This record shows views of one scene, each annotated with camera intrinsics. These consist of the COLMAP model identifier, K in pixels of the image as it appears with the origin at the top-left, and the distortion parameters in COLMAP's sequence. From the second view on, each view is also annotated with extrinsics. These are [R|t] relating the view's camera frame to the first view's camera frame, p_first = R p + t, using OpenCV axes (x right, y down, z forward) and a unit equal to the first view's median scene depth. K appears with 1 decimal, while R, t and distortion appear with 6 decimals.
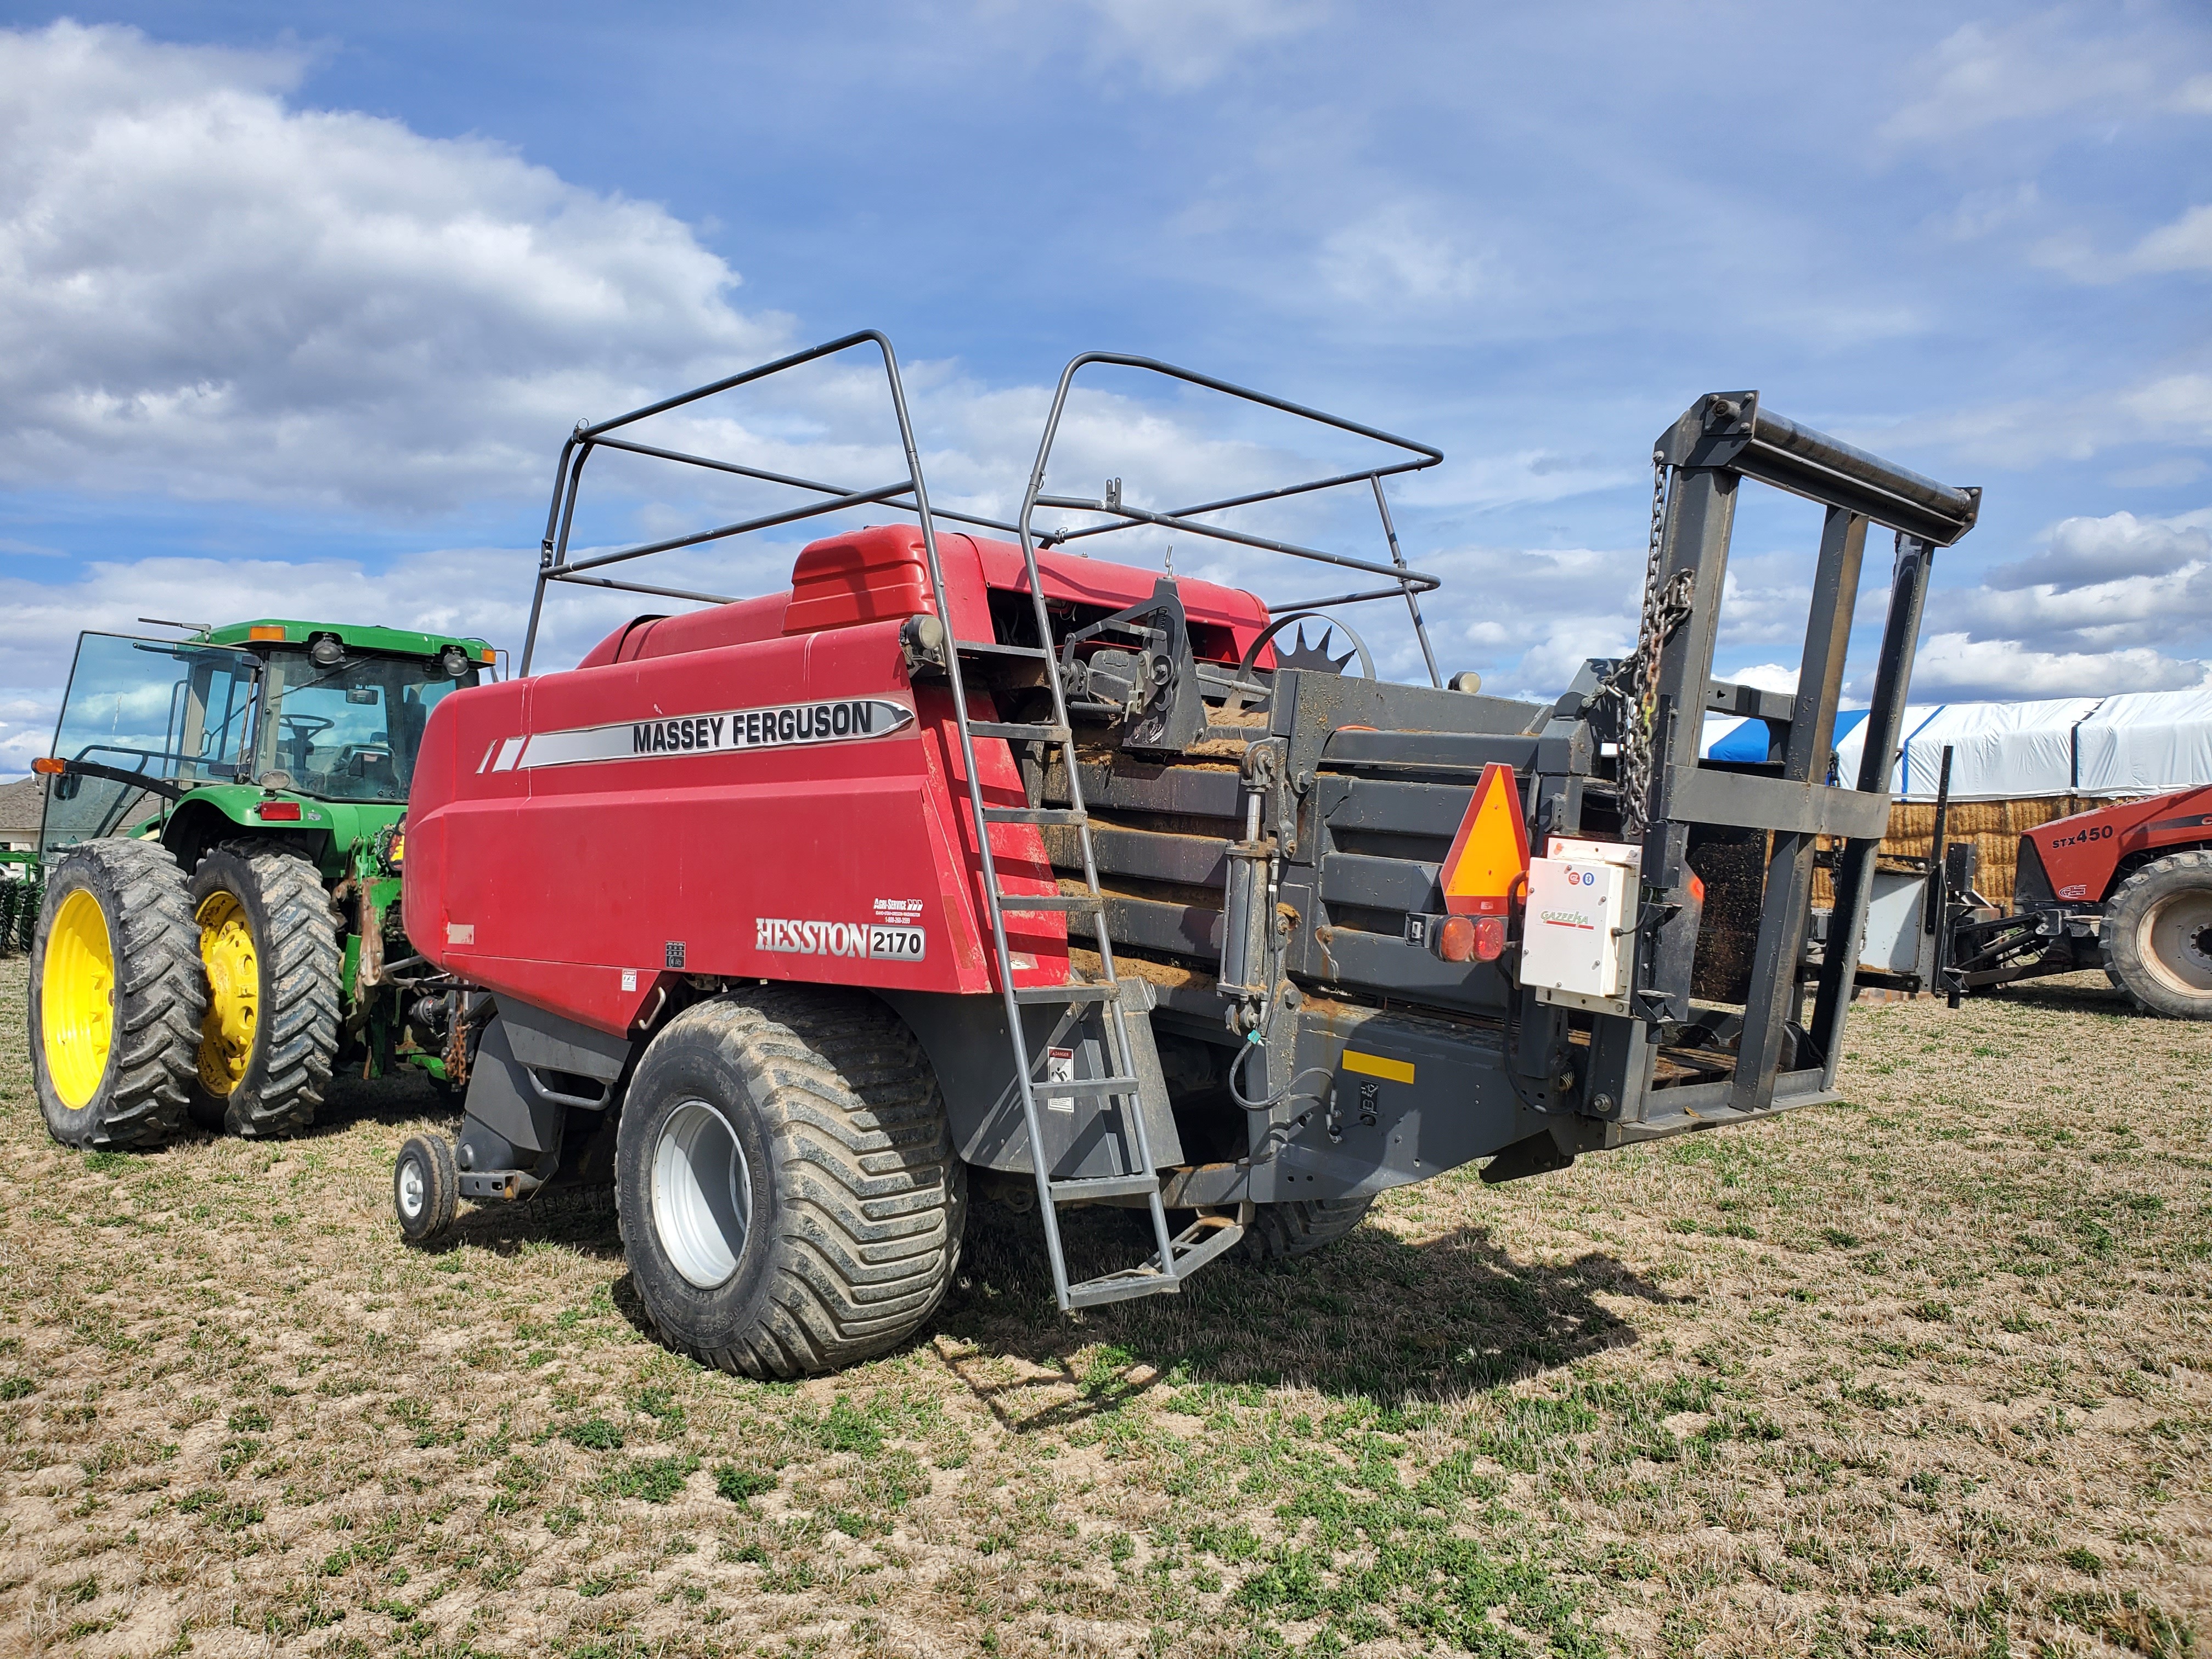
lens RADIAL K [[1737.1, 0, 1138.8], [0, 1737.1, 841.9], [0, 0, 1]] dist [0.033044, -0.018448]
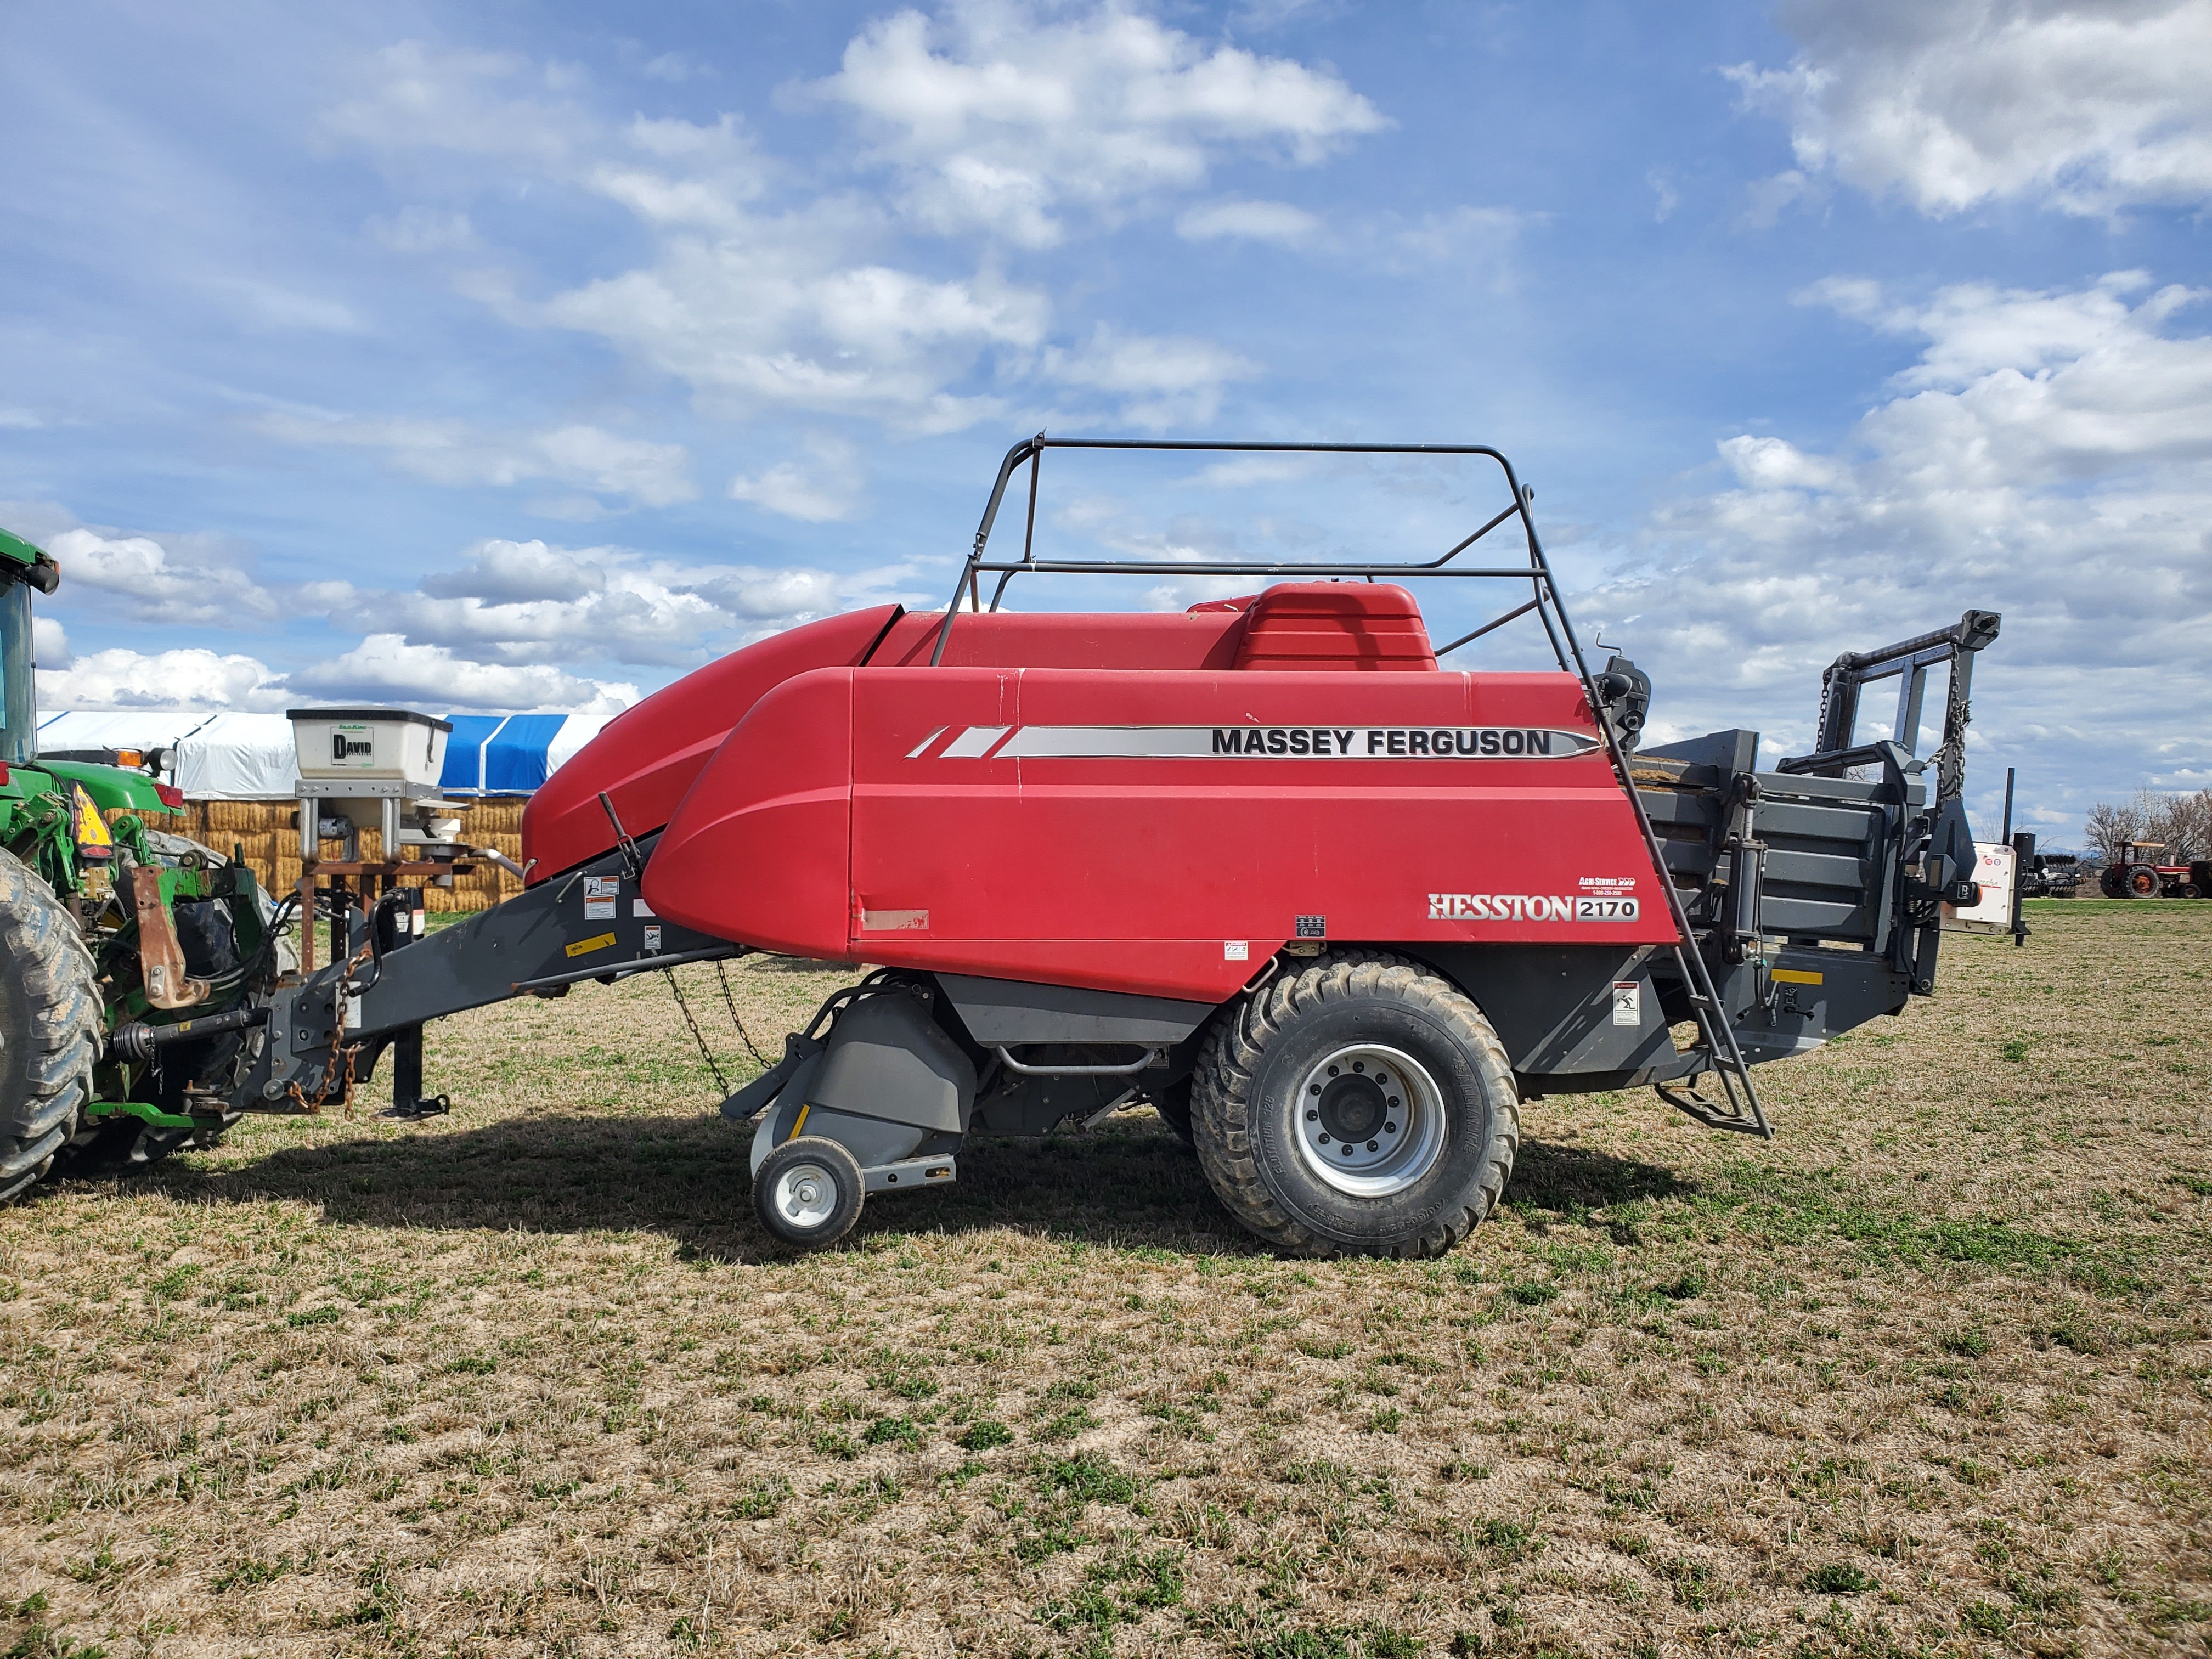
lens RADIAL K [[1737.1, 0, 1114.2], [0, 1737.1, 838.2], [0, 0, 1]] dist [0.033044, -0.018448]
pose [[0.674146, 0.011535, 0.738508, -1.236391], [-0.011326, 0.999922, -0.005279, 0.011572], [-0.738511, -0.004806, 0.674224, 0.303844]]
